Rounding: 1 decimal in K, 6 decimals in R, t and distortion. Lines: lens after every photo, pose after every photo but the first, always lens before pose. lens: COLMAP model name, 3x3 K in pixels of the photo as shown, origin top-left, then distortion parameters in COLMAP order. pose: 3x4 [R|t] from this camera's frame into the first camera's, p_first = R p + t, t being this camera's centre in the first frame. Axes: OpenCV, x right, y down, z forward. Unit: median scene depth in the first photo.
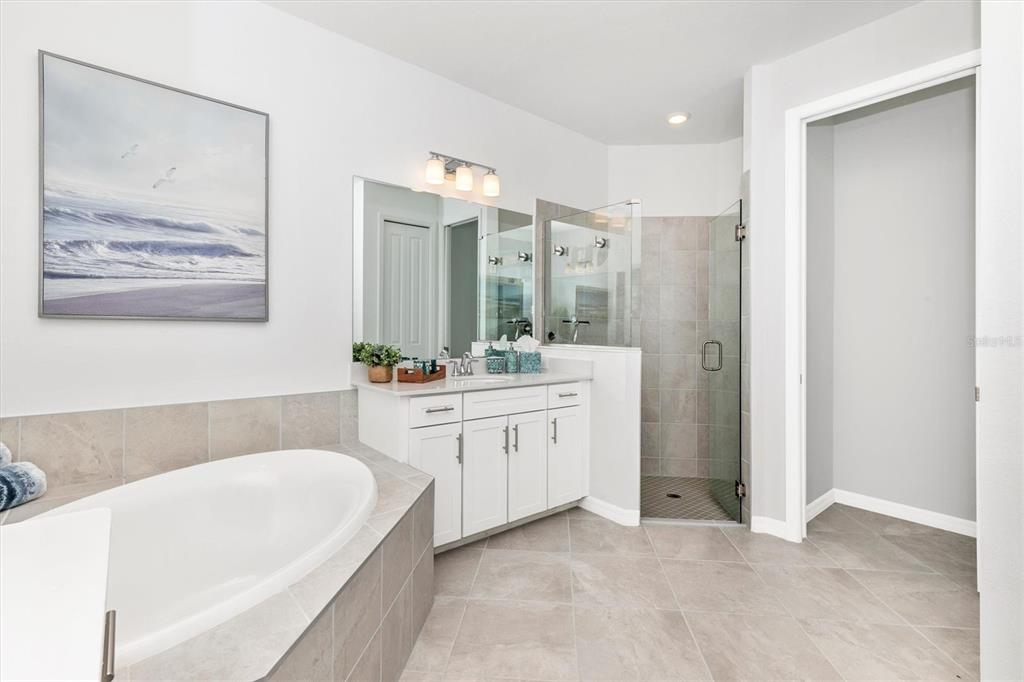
lens RADIAL K [[461.9, 0, 517.0], [0, 461.9, 333.6], [0, 0, 1]] dist [0.000897, 0.000112]
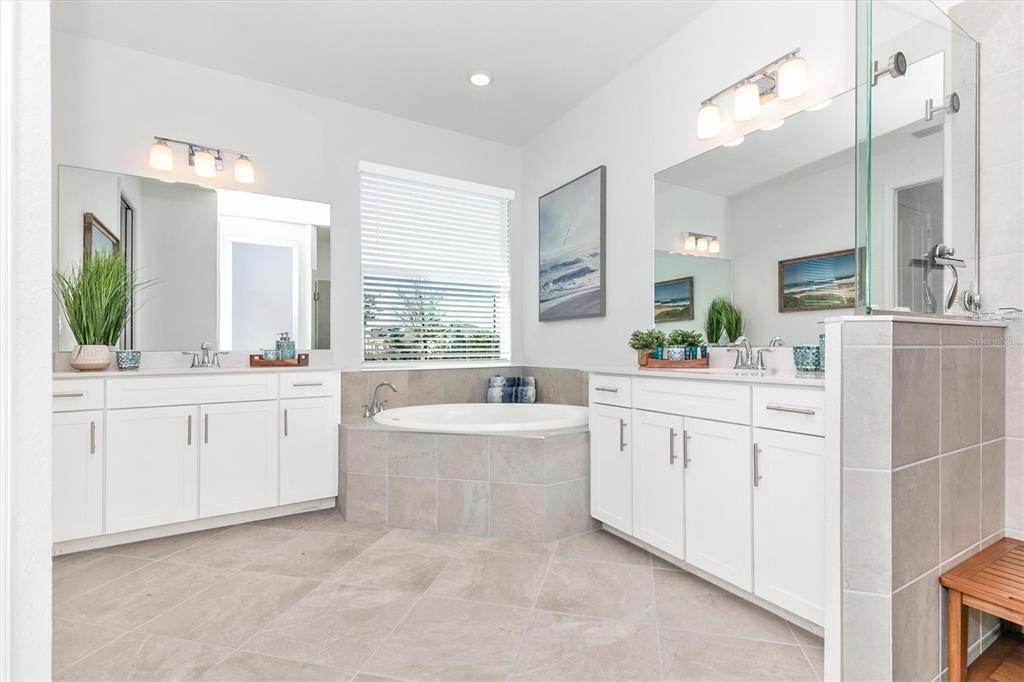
lens RADIAL K [[465.3, 0, 513.2], [0, 465.3, 353.6], [0, 0, 1]] dist [0.001430, -0.000197]
pose [[-0.164607, -0.001299, -0.986358, 0.938149], [-0.010459, 0.999945, 0.000428, 0.094897], [0.986304, 0.010387, -0.164612, 1.039122]]
